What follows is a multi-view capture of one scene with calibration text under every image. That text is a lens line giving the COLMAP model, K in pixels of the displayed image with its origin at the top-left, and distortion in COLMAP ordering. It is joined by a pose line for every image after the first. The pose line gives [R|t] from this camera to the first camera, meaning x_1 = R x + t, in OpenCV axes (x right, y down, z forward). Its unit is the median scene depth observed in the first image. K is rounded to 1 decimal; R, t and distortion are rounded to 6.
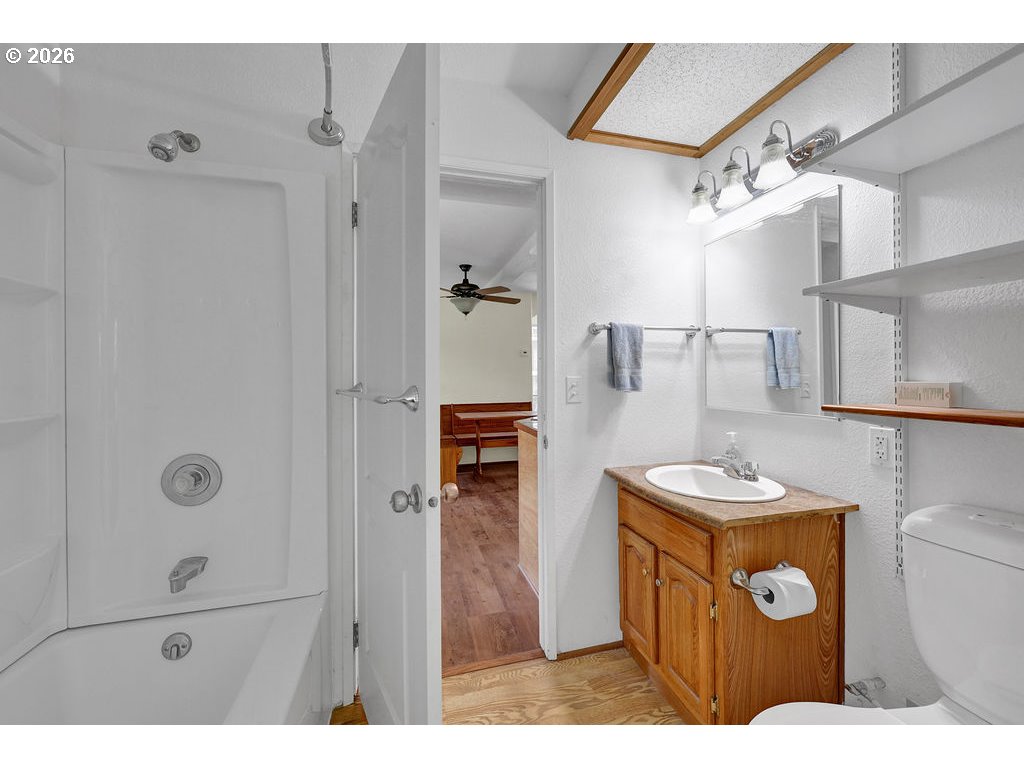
lens RADIAL K [[411.3, 0, 515.5], [0, 411.3, 386.7], [0, 0, 1]] dist [-0.000644, -0.000040]
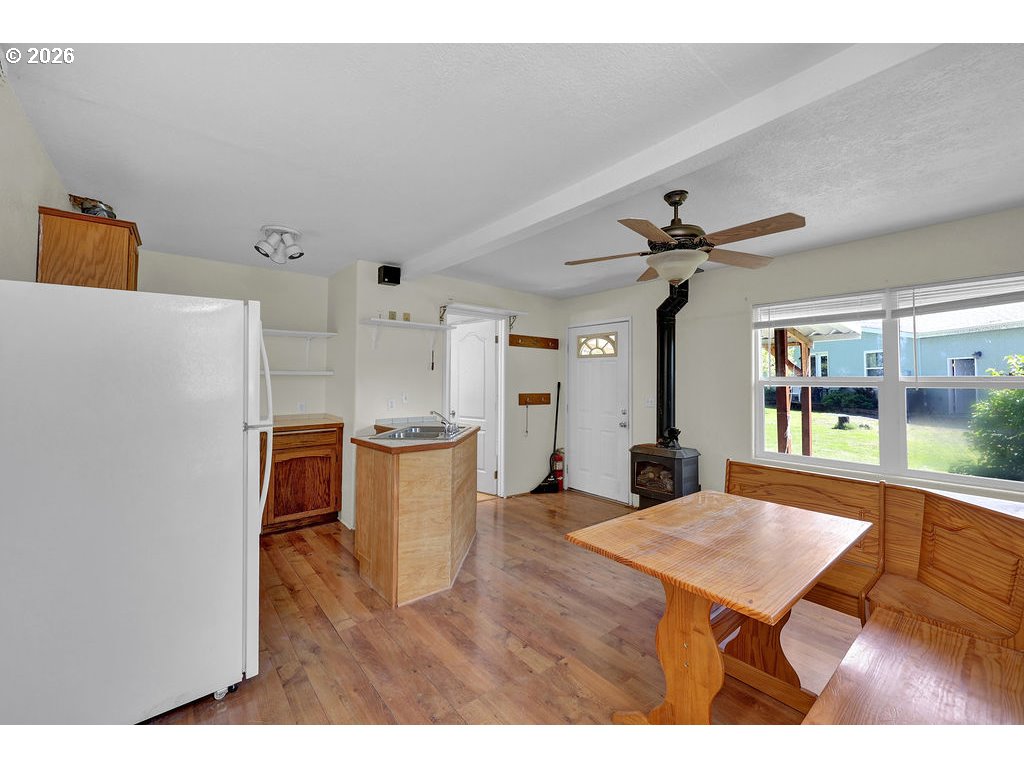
lens RADIAL K [[411.3, 0, 515.5], [0, 411.3, 386.7], [0, 0, 1]] dist [-0.000644, -0.000040]
pose [[-0.909344, 0.001320, -0.416043, 0.330784], [-0.003271, 0.999941, 0.010323, -0.056938], [0.416033, 0.010748, -0.909286, 1.606616]]
